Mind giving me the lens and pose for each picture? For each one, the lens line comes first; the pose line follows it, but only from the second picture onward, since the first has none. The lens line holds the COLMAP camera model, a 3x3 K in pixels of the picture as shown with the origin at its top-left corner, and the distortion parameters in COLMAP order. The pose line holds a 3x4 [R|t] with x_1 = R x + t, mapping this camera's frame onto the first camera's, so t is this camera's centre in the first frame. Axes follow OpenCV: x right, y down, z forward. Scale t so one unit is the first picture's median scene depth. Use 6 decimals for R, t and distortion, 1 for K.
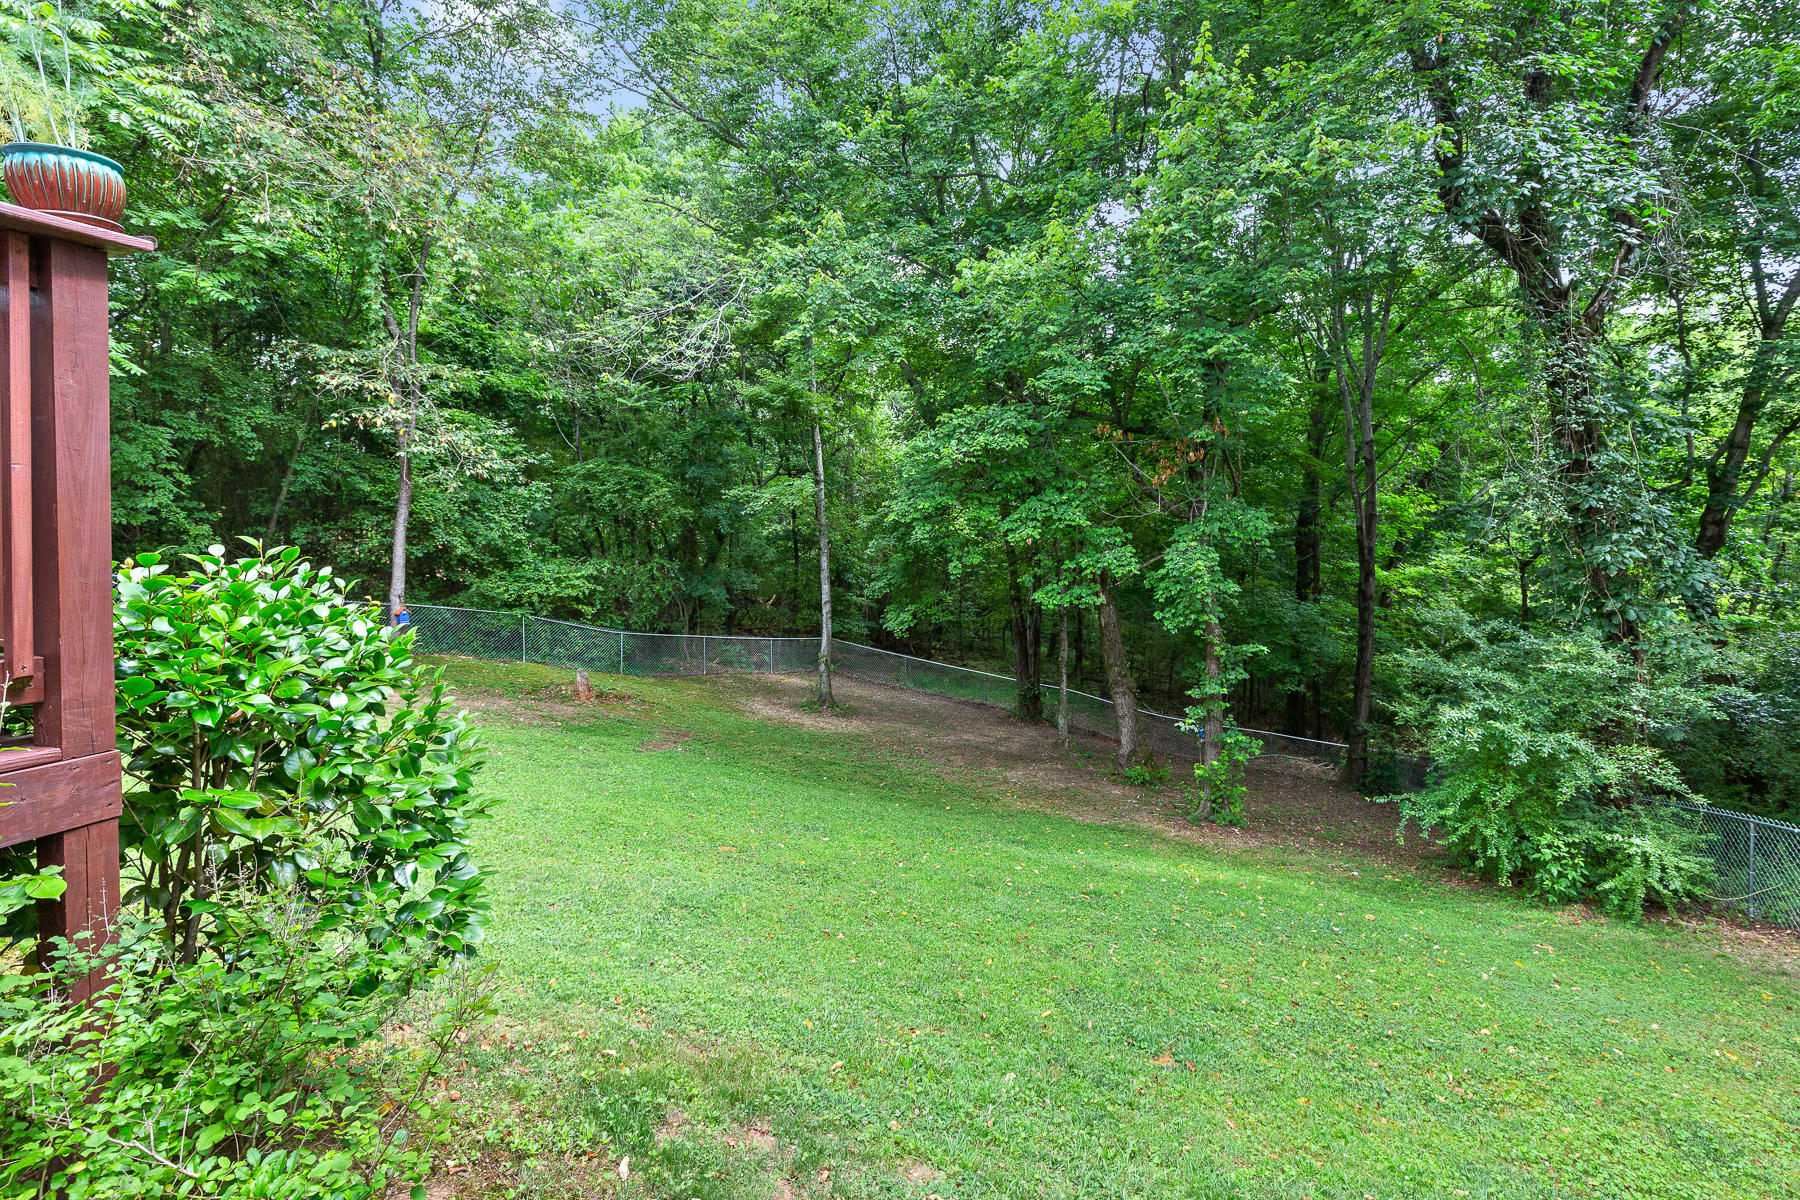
lens RADIAL K [[812.4, 0, 900.3], [0, 812.4, 542.0], [0, 0, 1]] dist [0.001223, 0.000324]
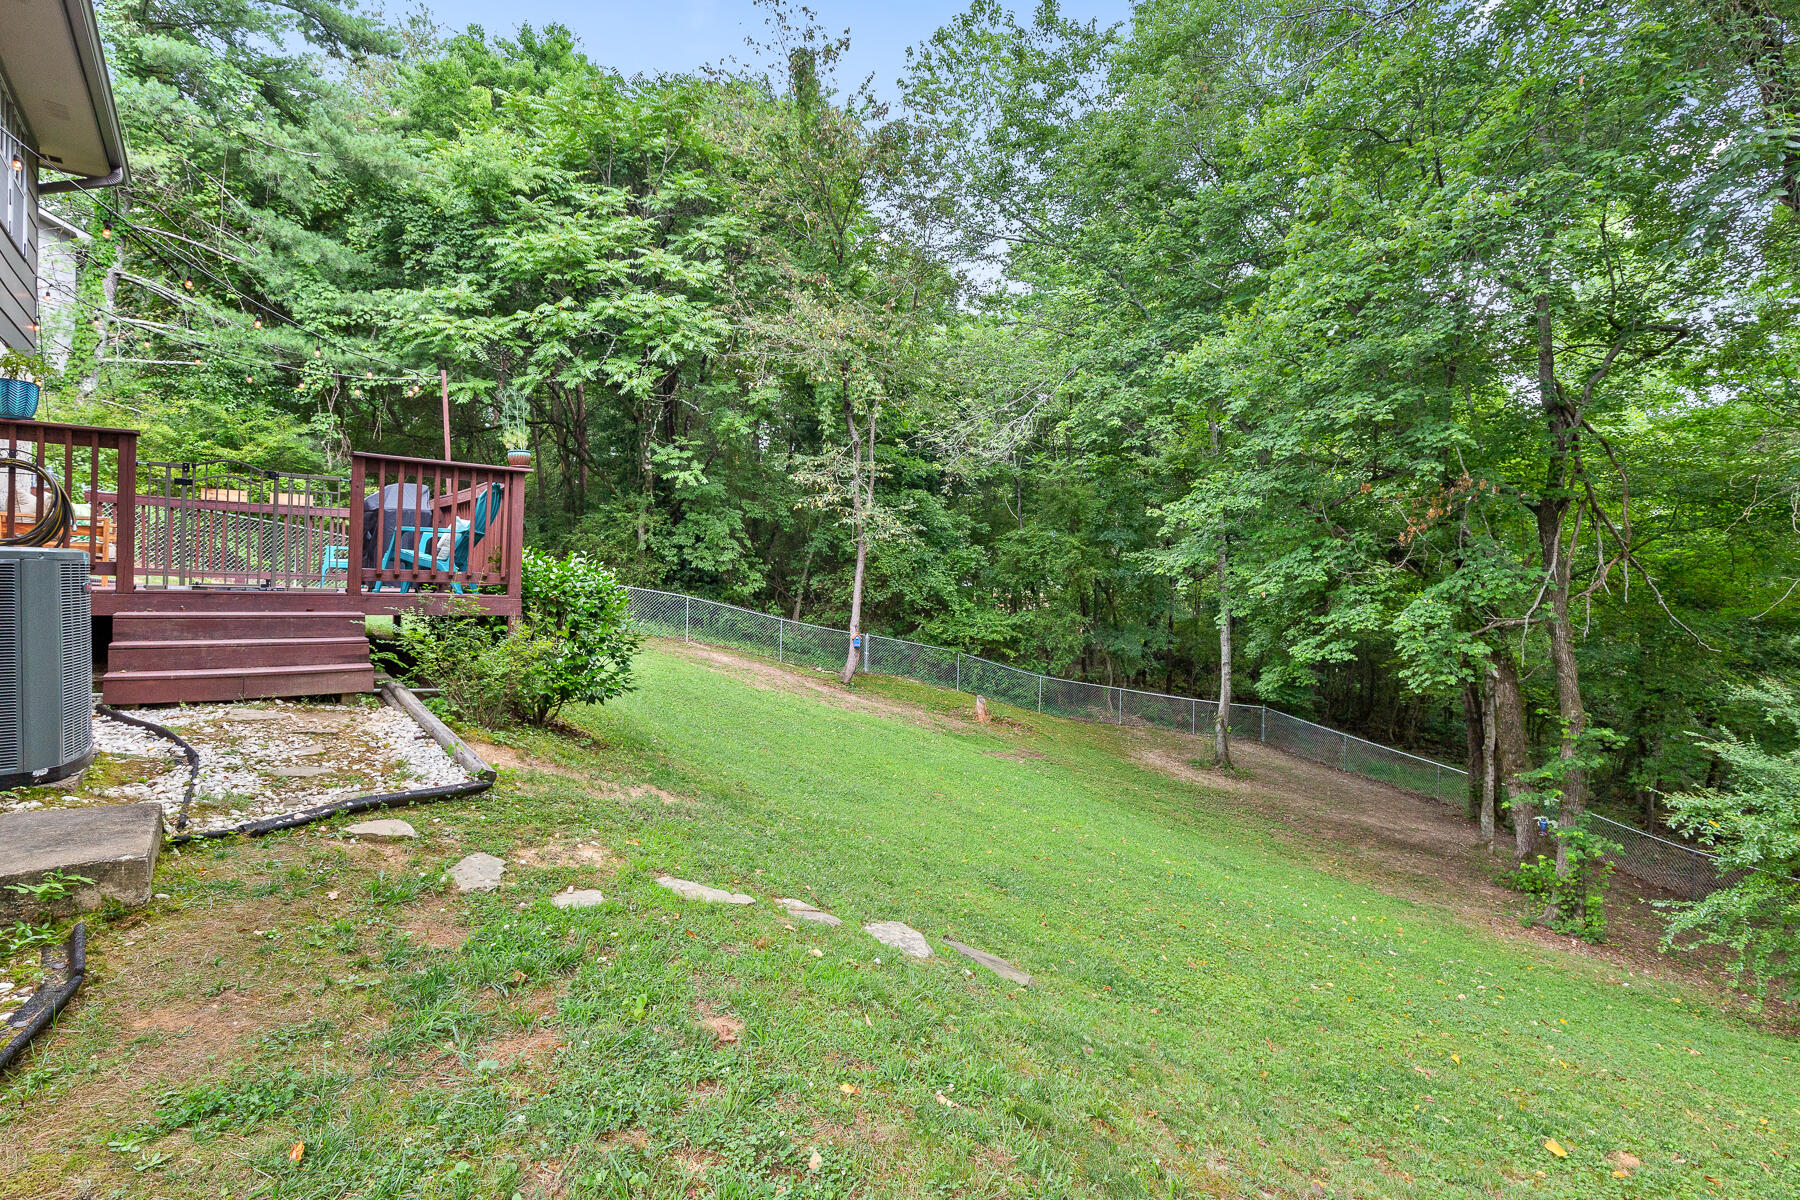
lens RADIAL K [[817.7, 0, 904.9], [0, 817.7, 583.1], [0, 0, 1]] dist [0.002181, 0.000472]
pose [[0.817832, 0.022973, -0.574998, 0.201032], [-0.041705, 0.998941, -0.019407, 0.012608], [0.573943, 0.039853, 0.817925, -0.081972]]
